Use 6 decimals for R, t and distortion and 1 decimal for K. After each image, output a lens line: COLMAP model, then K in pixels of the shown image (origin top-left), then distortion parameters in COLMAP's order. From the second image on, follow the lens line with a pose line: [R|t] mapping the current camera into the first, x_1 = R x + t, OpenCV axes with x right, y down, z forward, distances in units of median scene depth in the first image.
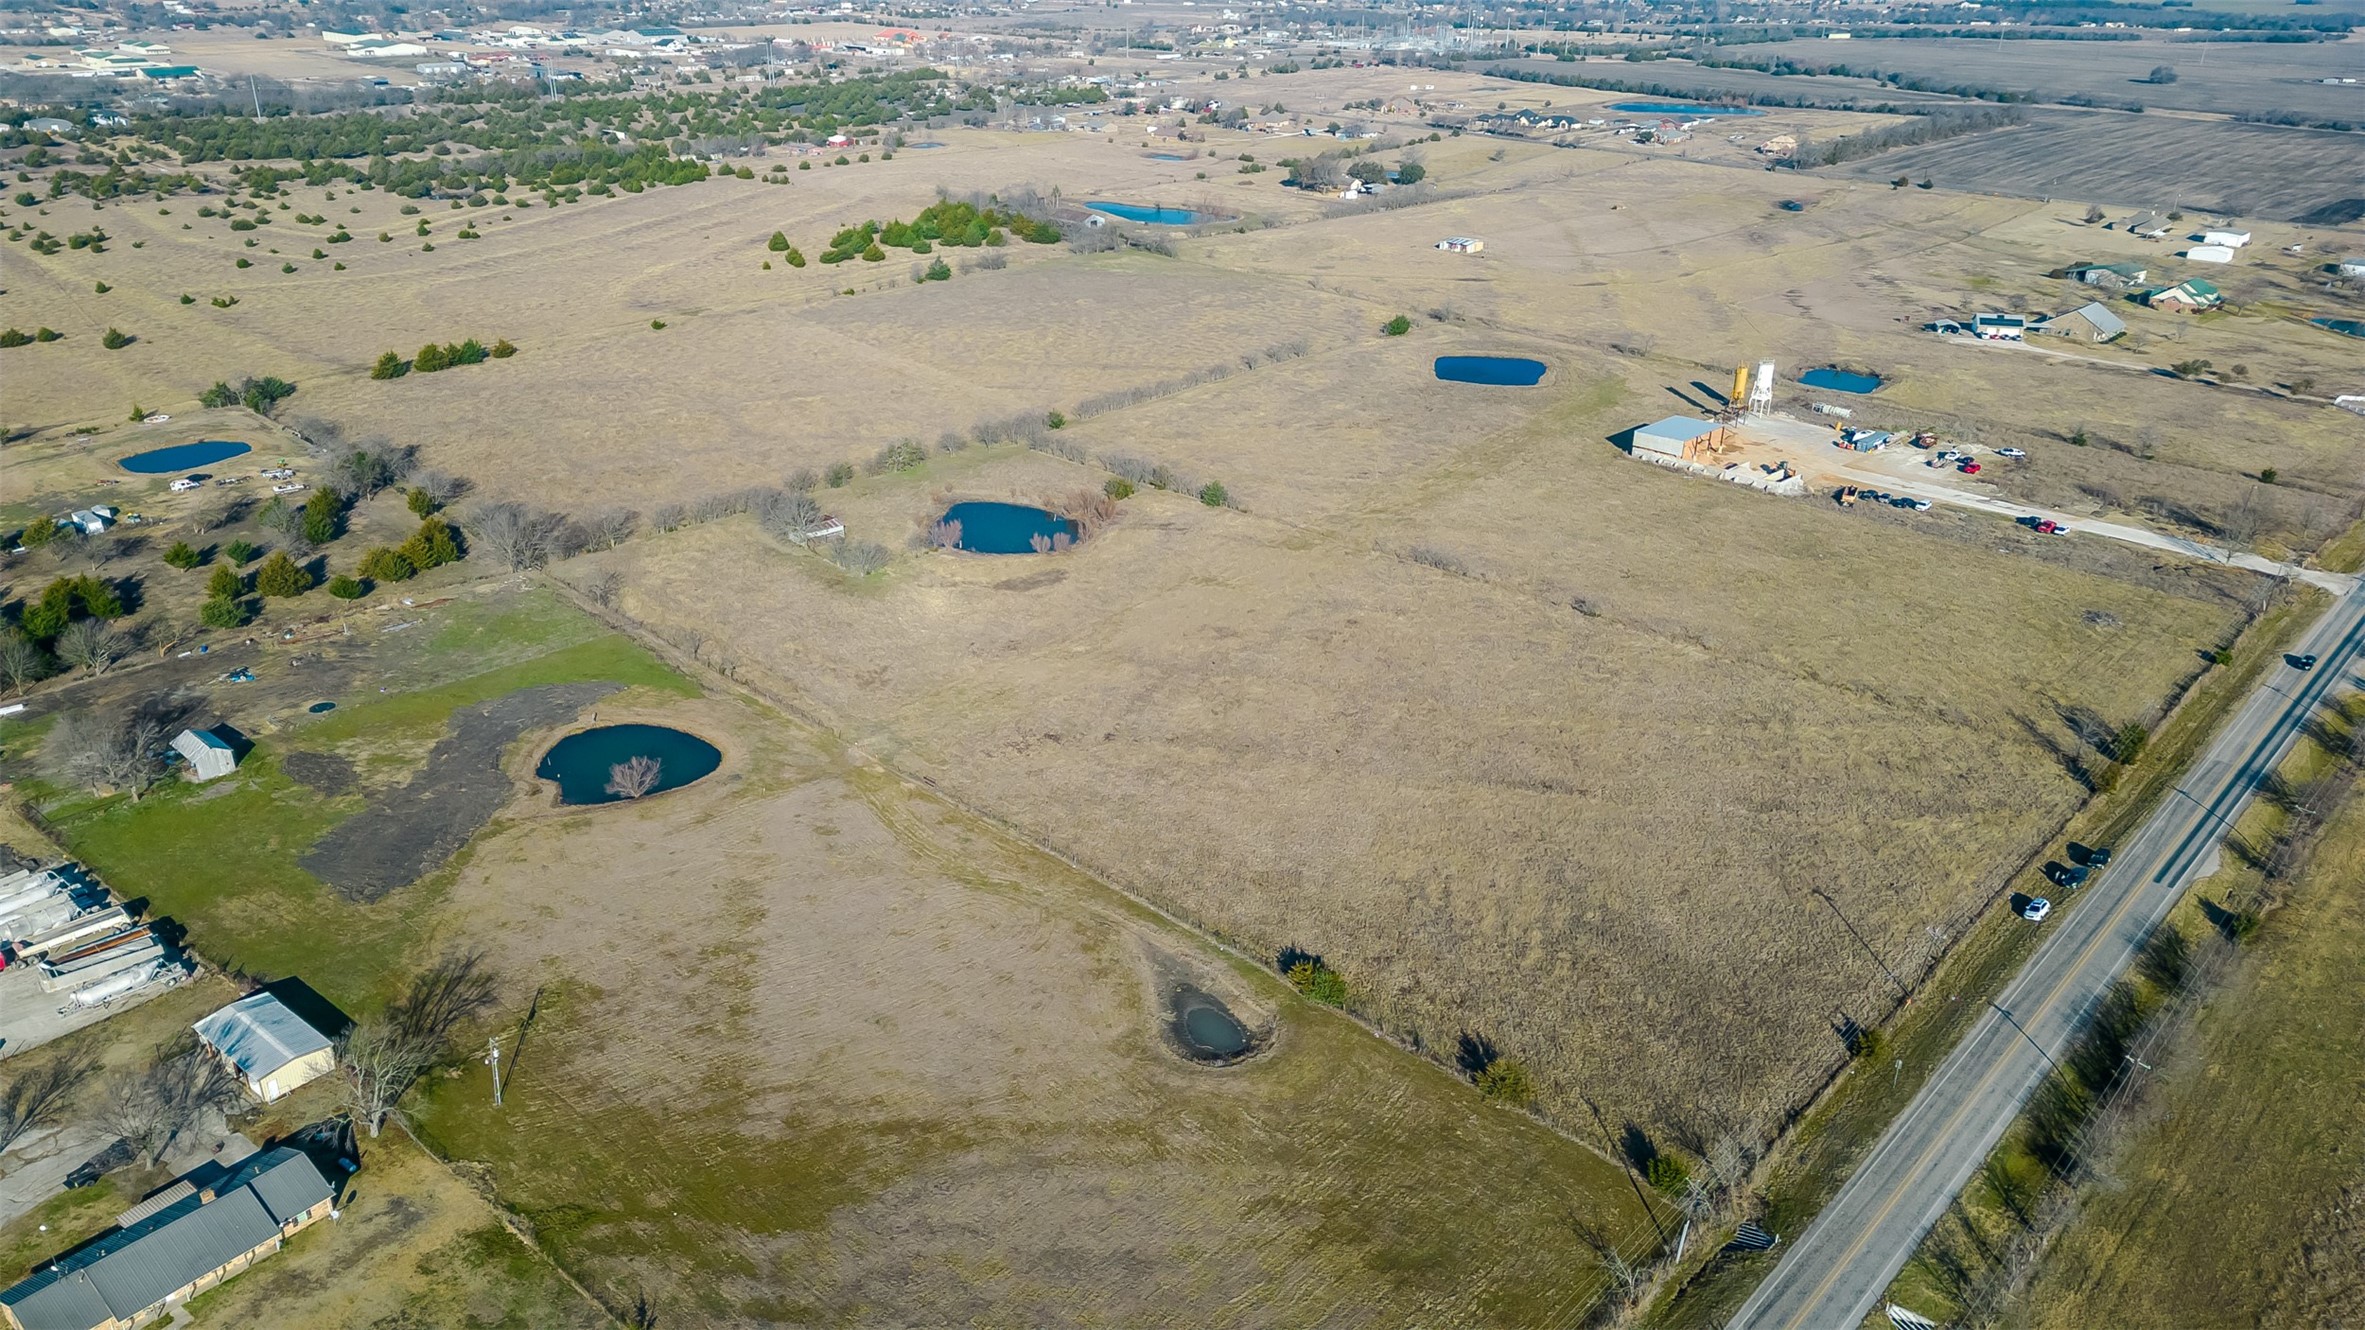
lens RADIAL K [[1643.5, 0, 1175.0], [0, 1643.5, 665.3], [0, 0, 1]] dist [0.076519, -0.067309]
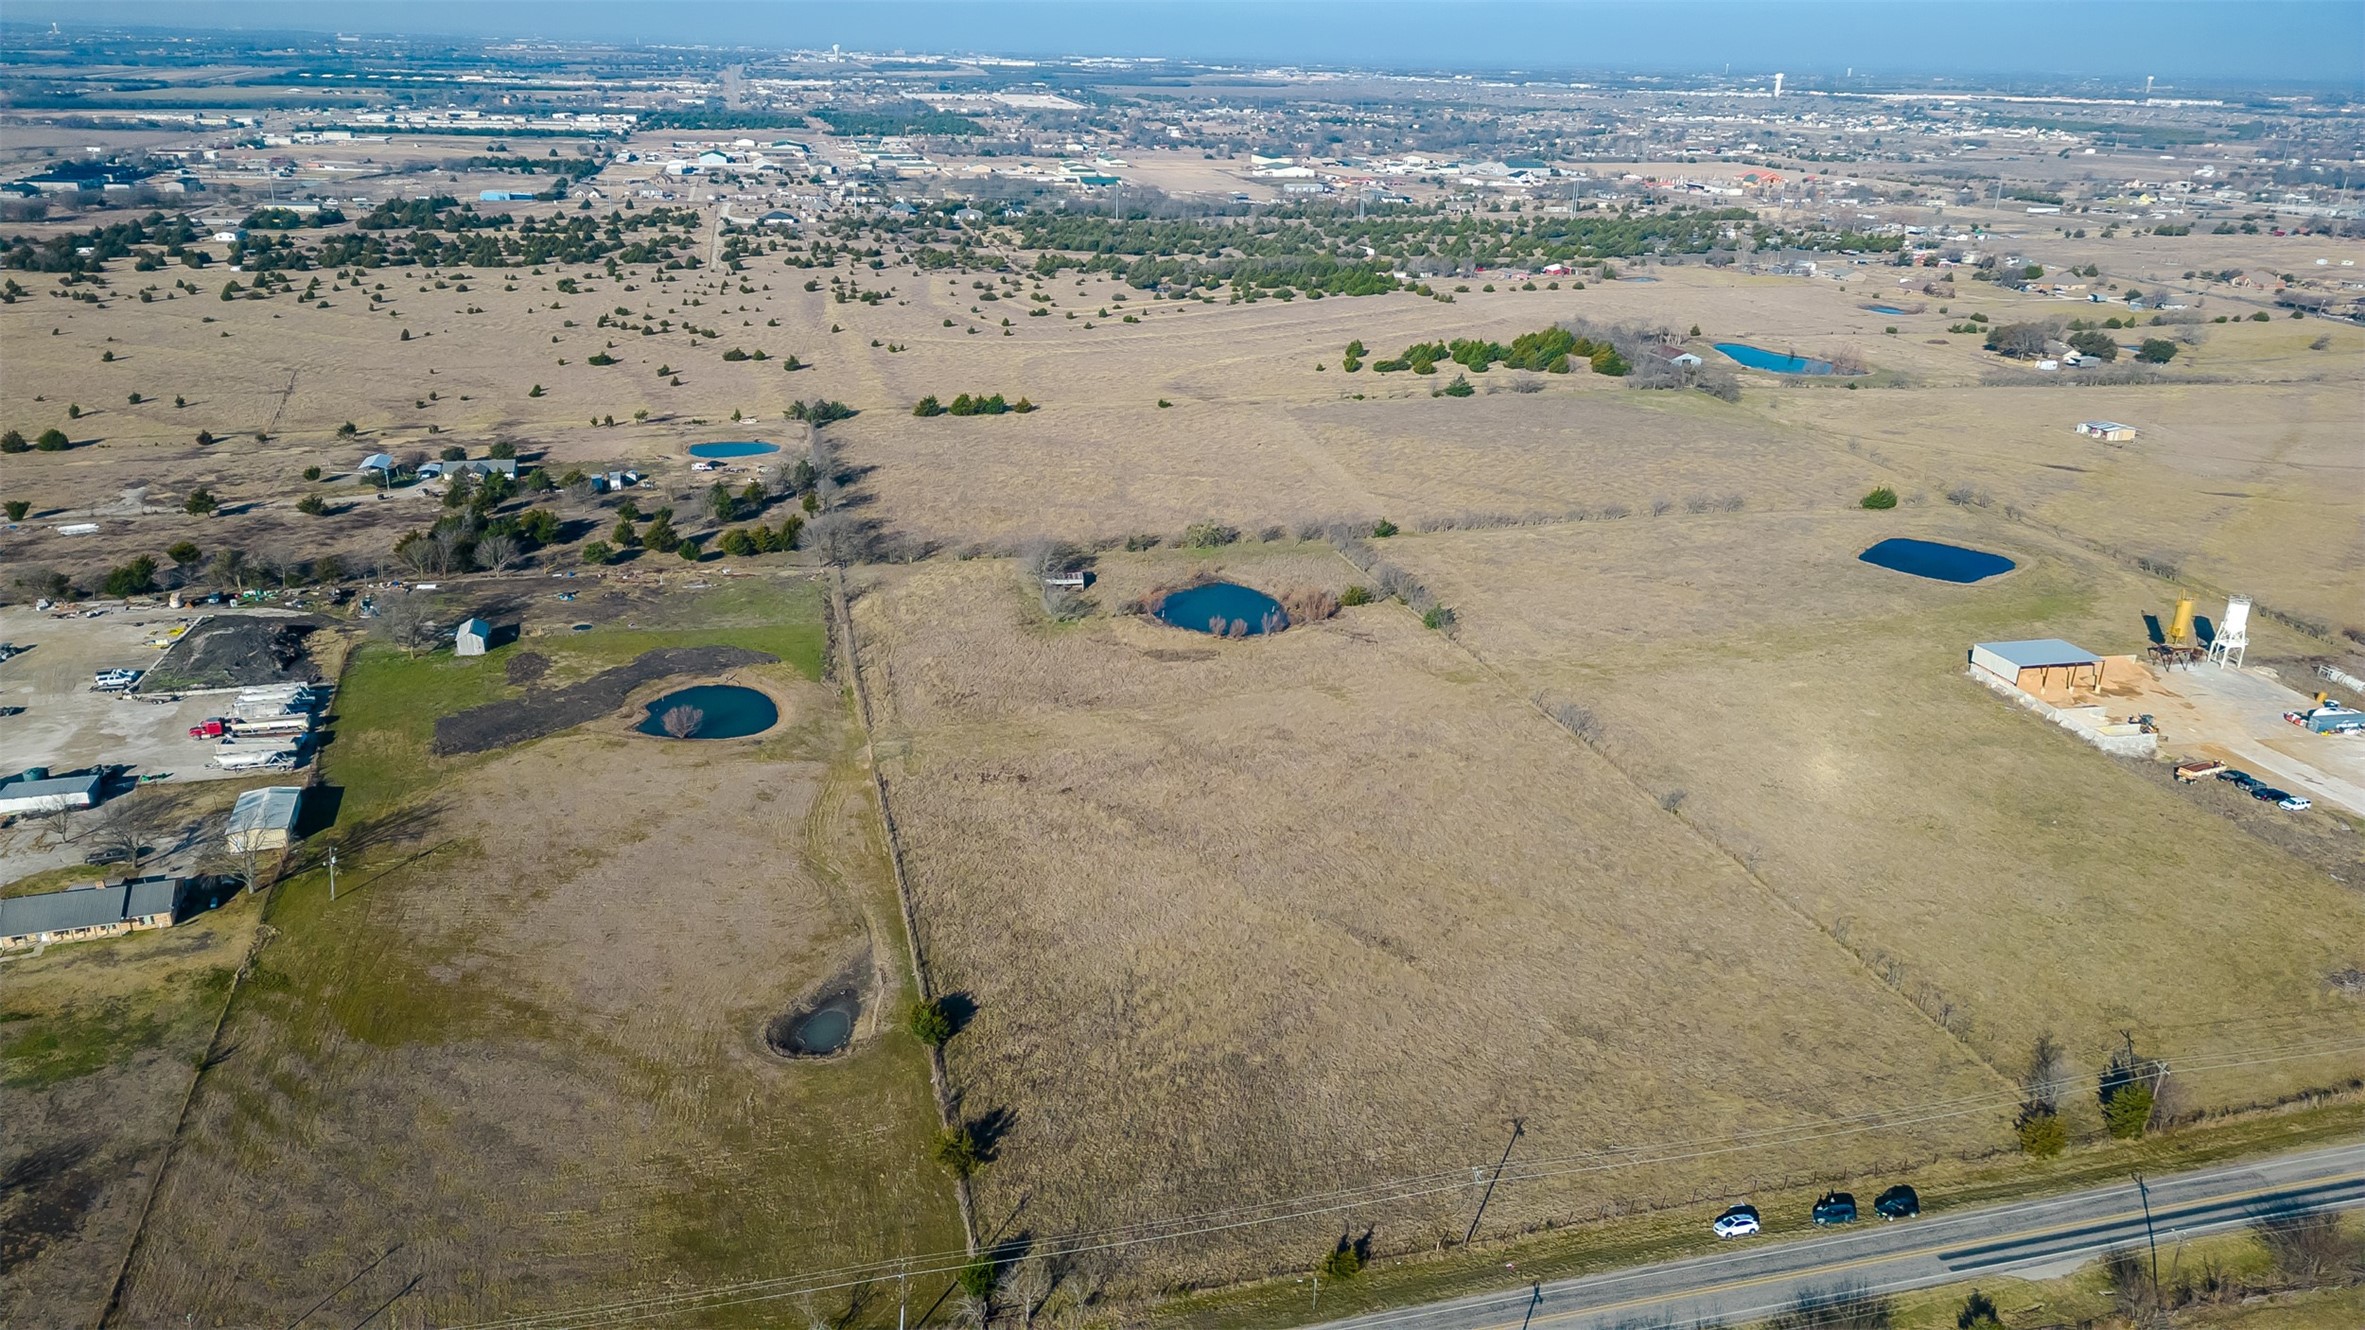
lens RADIAL K [[1643.5, 0, 1175.0], [0, 1643.5, 665.3], [0, 0, 1]] dist [0.076519, -0.067309]
pose [[0.845359, 0.197518, -0.496341, 0.396157], [-0.233825, 0.972212, -0.011356, -0.029525], [0.480306, 0.125657, 0.868053, 0.077422]]
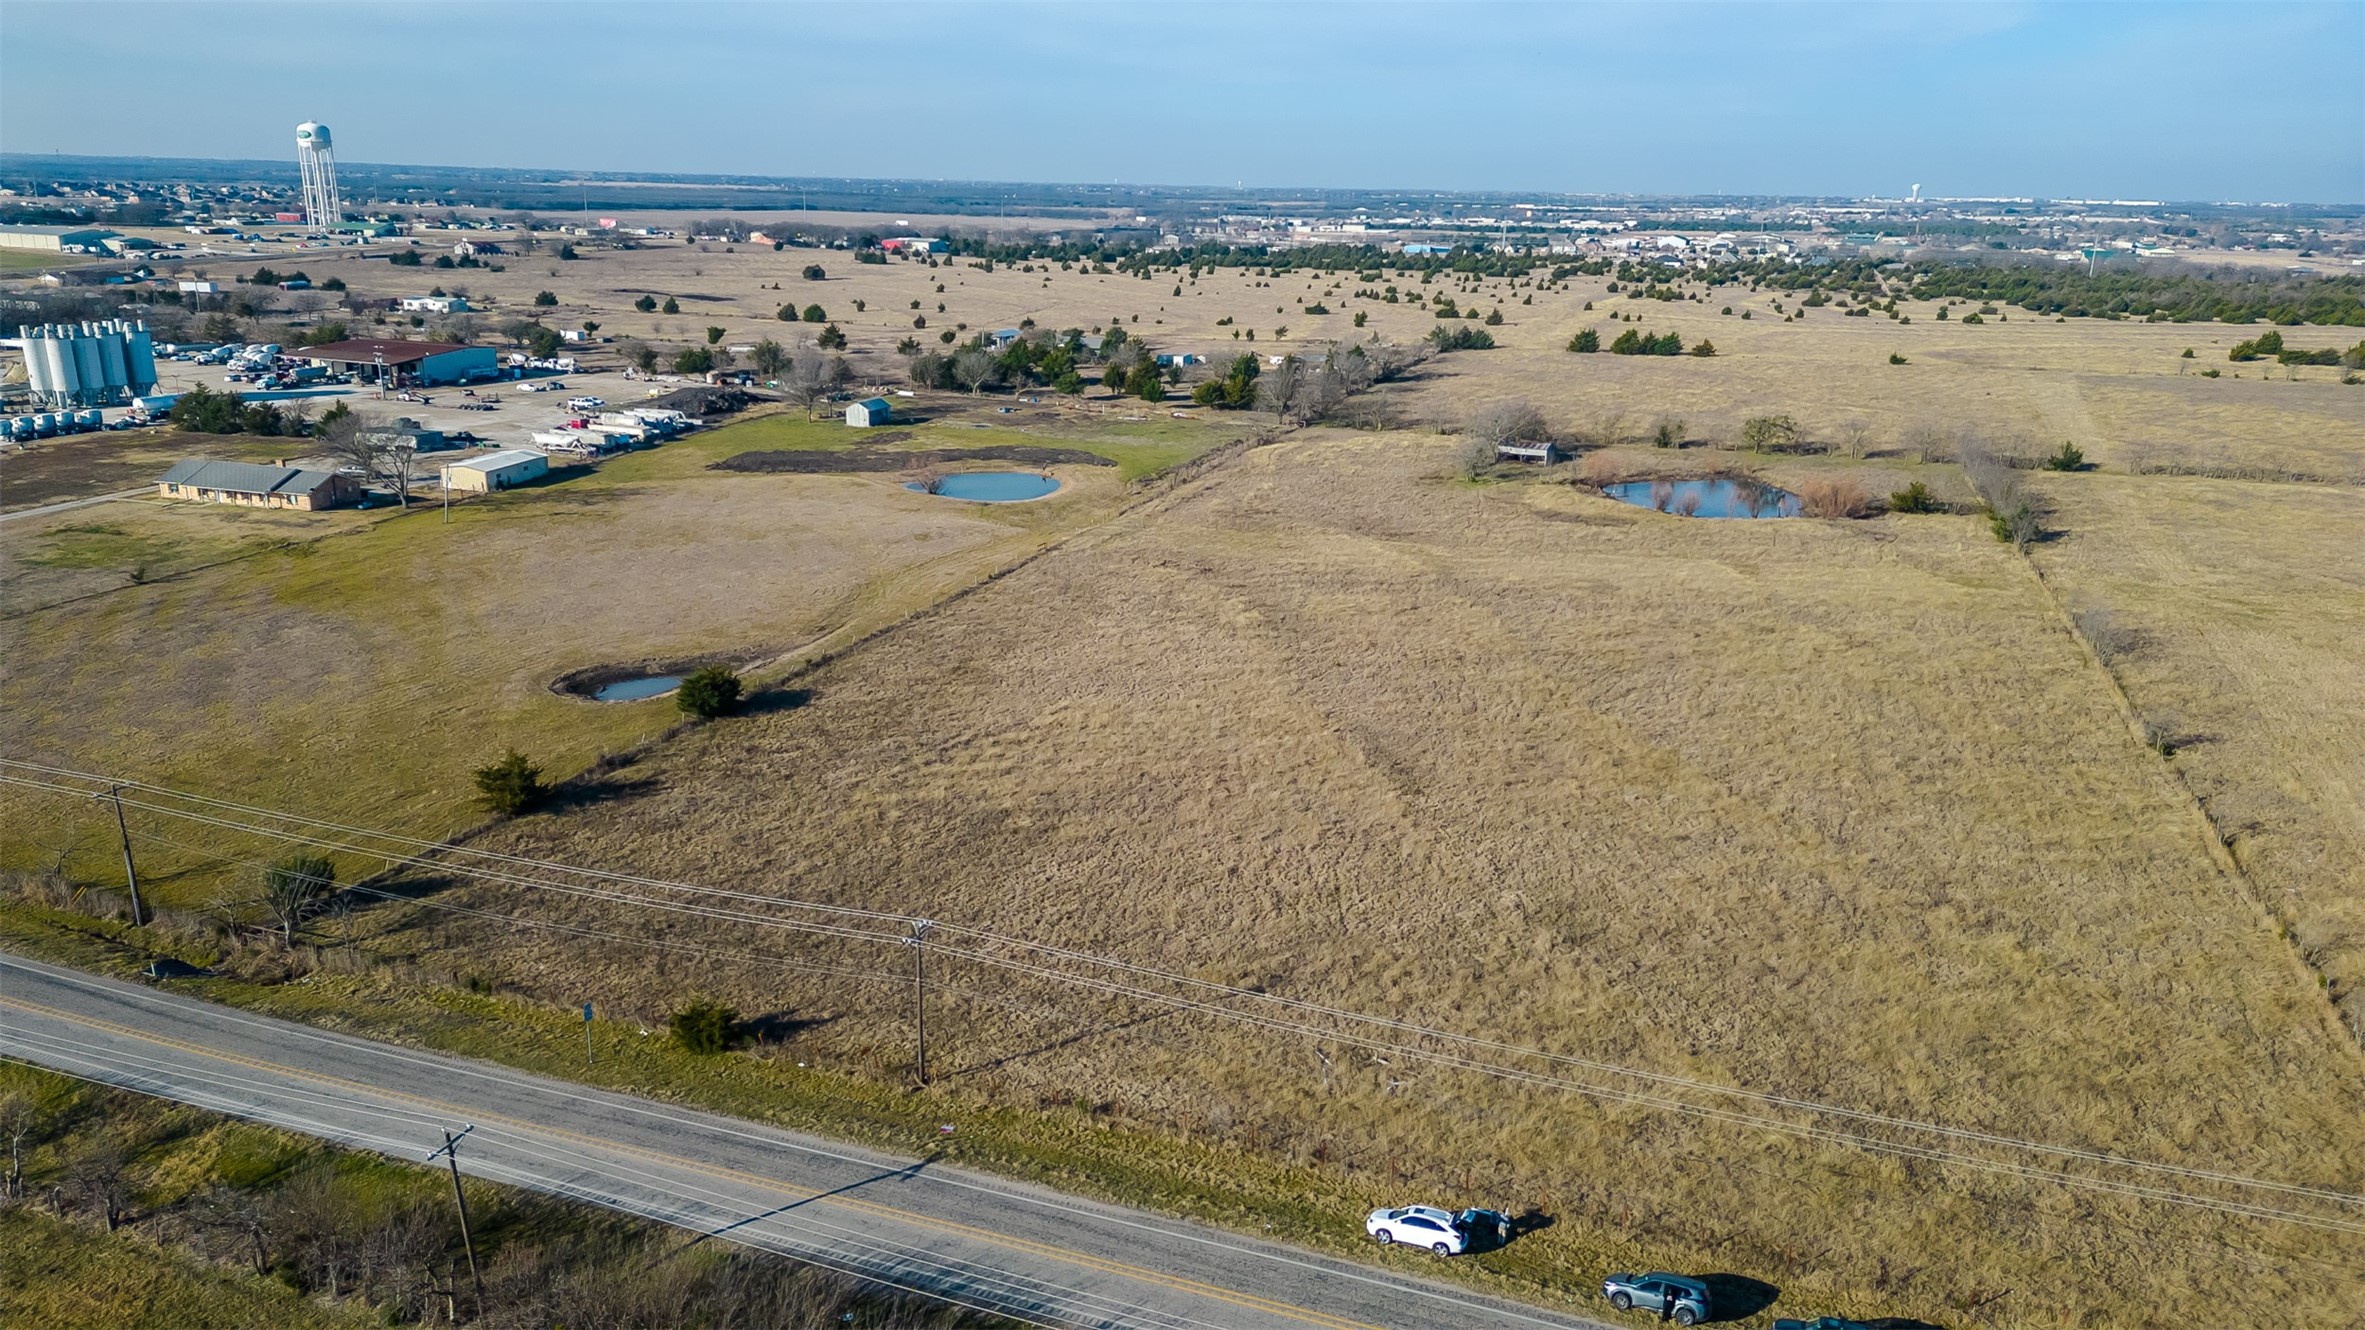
lens RADIAL K [[1643.5, 0, 1175.0], [0, 1643.5, 665.3], [0, 0, 1]] dist [0.076519, -0.067309]
pose [[0.389442, 0.258585, -0.884007, 0.490033], [-0.395868, 0.913602, 0.092845, 0.012957], [0.831639, 0.313793, 0.458160, 0.467887]]
